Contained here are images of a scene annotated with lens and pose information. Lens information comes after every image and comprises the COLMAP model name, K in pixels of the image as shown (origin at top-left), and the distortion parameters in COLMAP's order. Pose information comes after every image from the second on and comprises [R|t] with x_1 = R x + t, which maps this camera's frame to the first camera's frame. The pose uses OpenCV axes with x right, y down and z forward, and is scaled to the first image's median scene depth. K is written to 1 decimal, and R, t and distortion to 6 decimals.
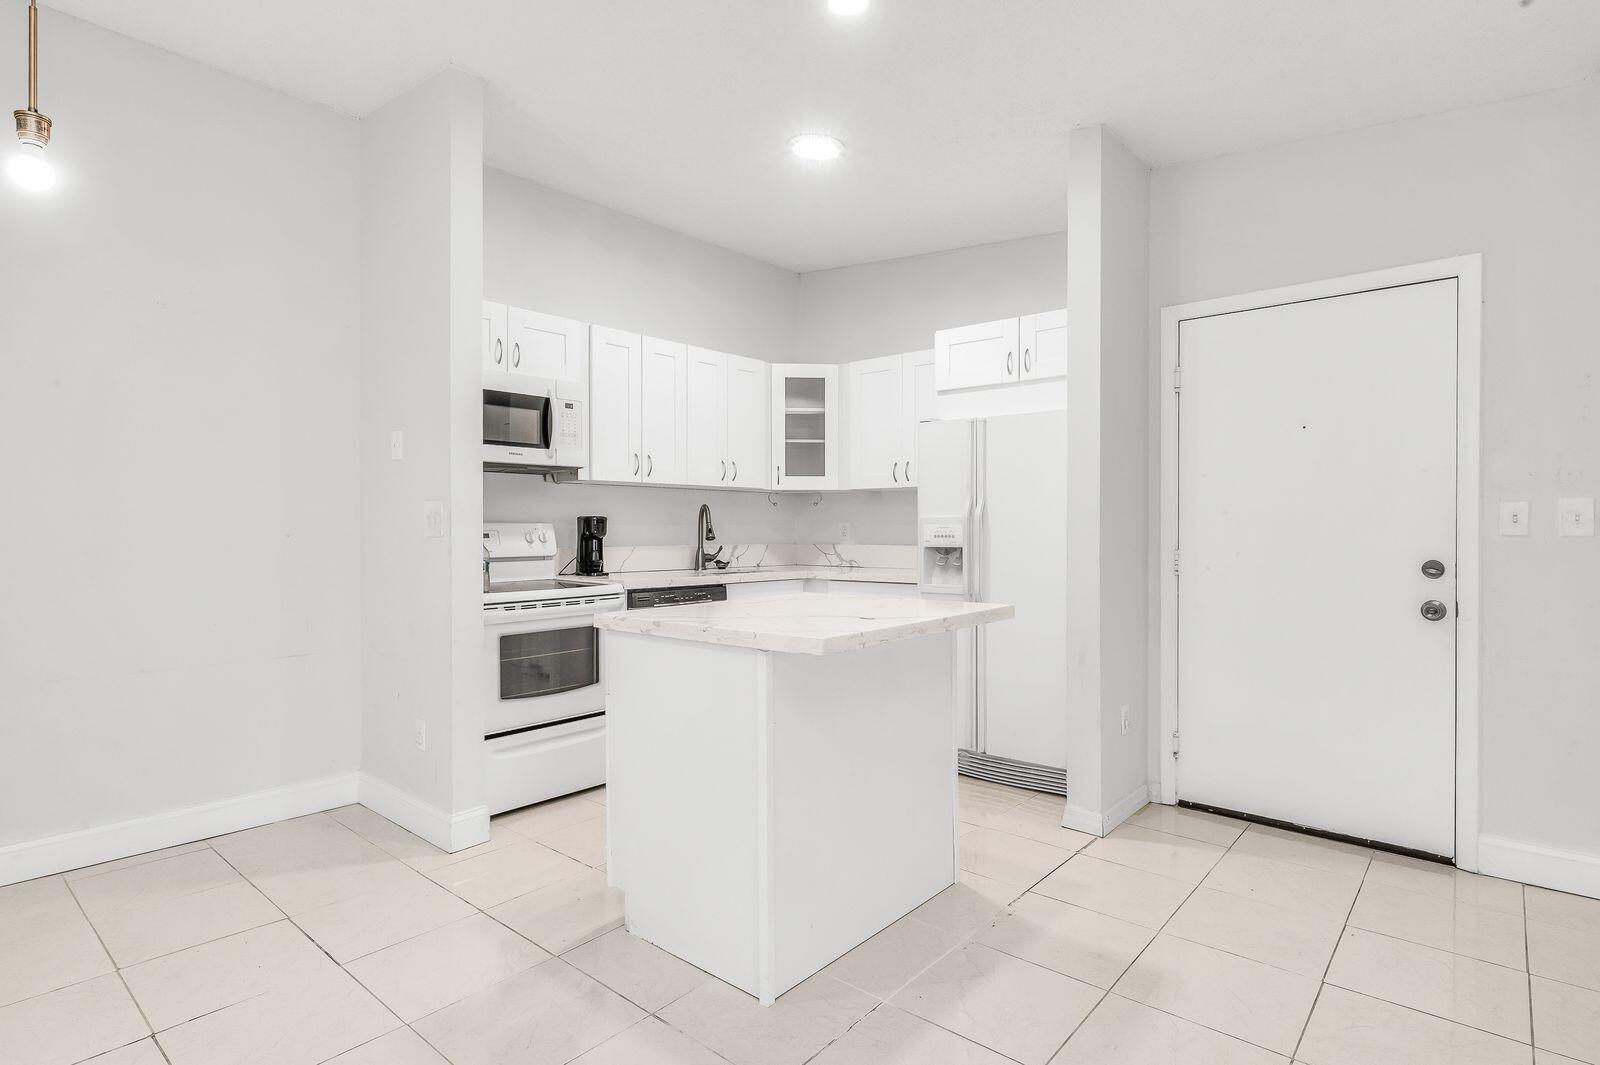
lens RADIAL K [[823.5, 0, 800.0], [0, 823.5, 532.5], [0, 0, 1]] dist [-0.000756, -0.000146]
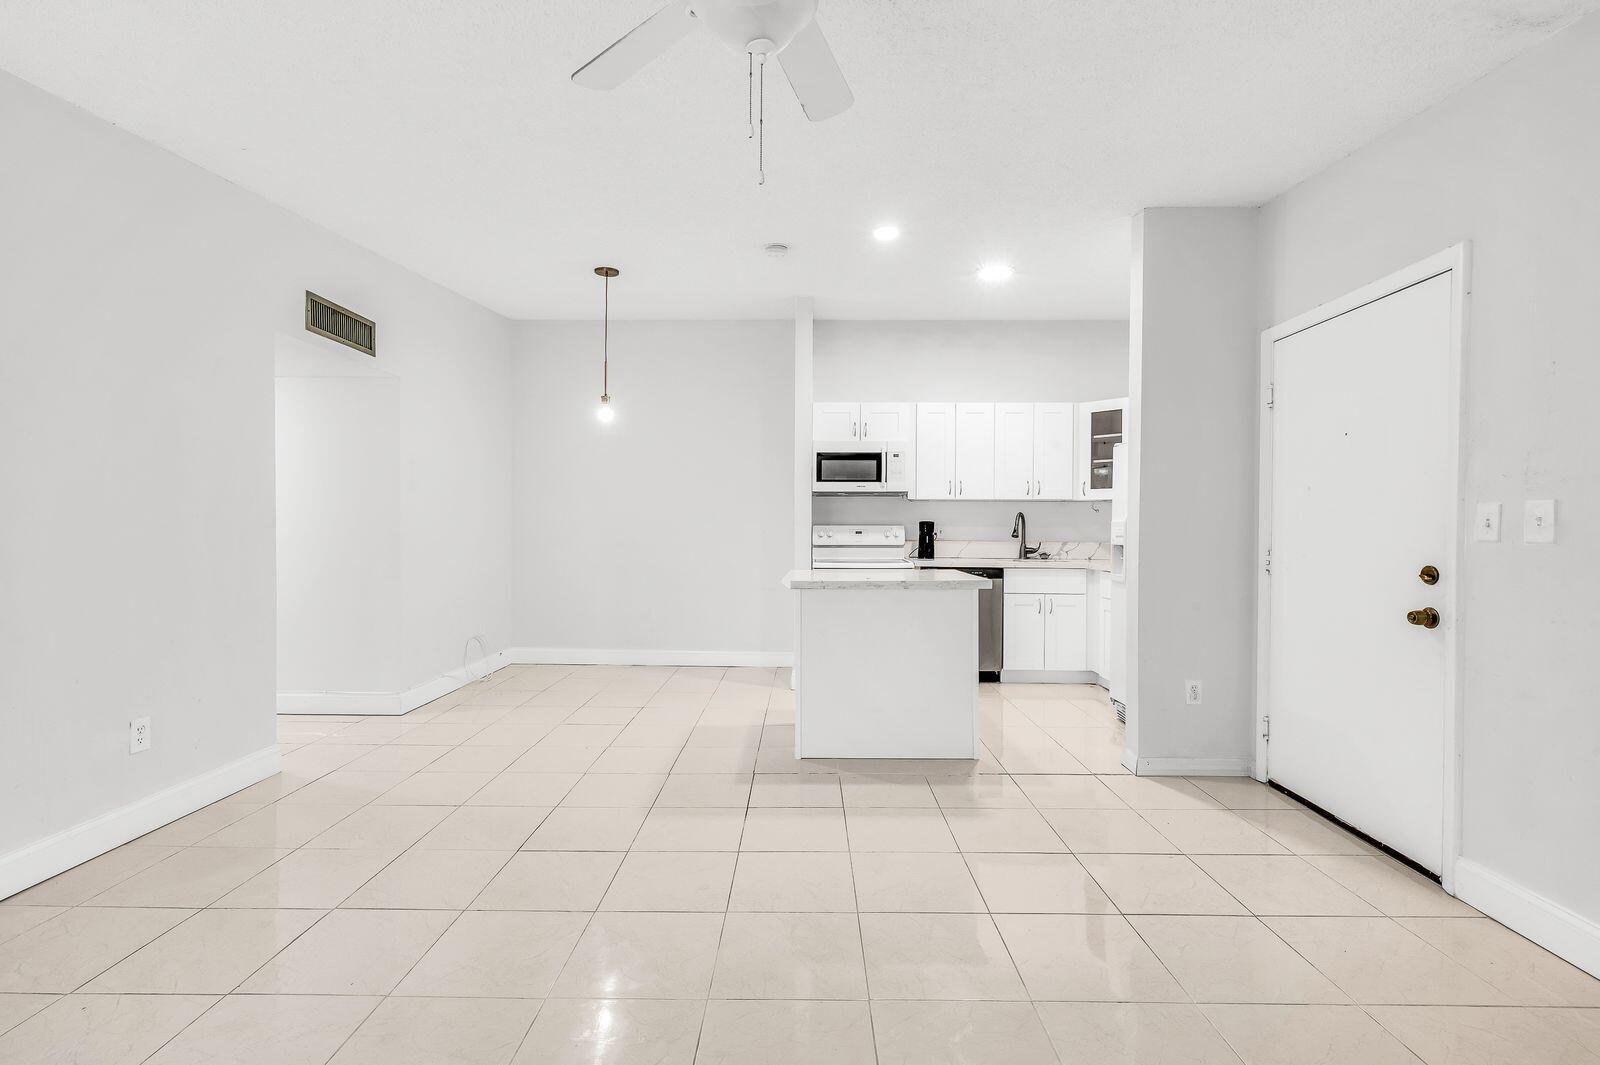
lens RADIAL K [[706.9, 0, 800.5], [0, 706.9, 539.2], [0, 0, 1]] dist [-0.002797, 0.000011]
pose [[0.643198, 0.016267, -0.765527, 0.711962], [-0.009225, 0.999866, 0.013496, -0.001508], [0.765645, -0.001619, 0.643262, -0.074684]]
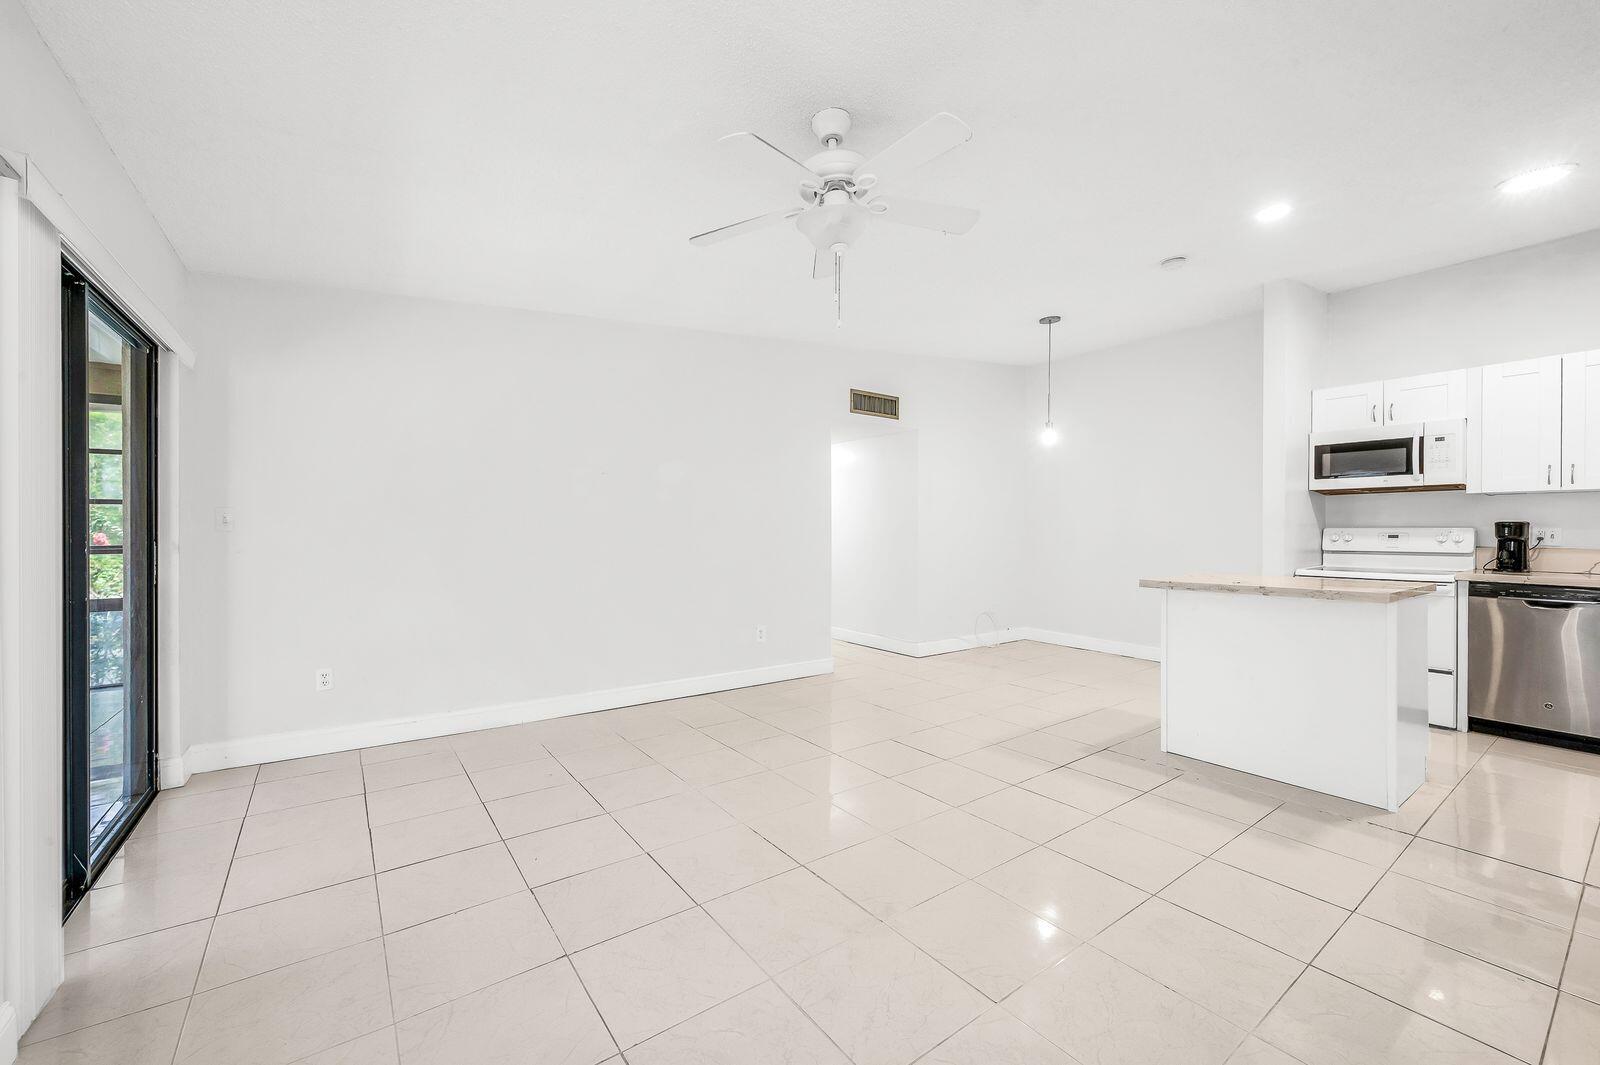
lens RADIAL K [[642.6, 0, 800.0], [0, 642.6, 532.5], [0, 0, 1]] dist [0.000273, 0.000102]
pose [[-0.231445, 0.002913, -0.972844, 0.982176], [-0.008070, 0.999955, 0.004914, -0.000564], [0.972815, 0.008988, -0.231411, 0.245975]]
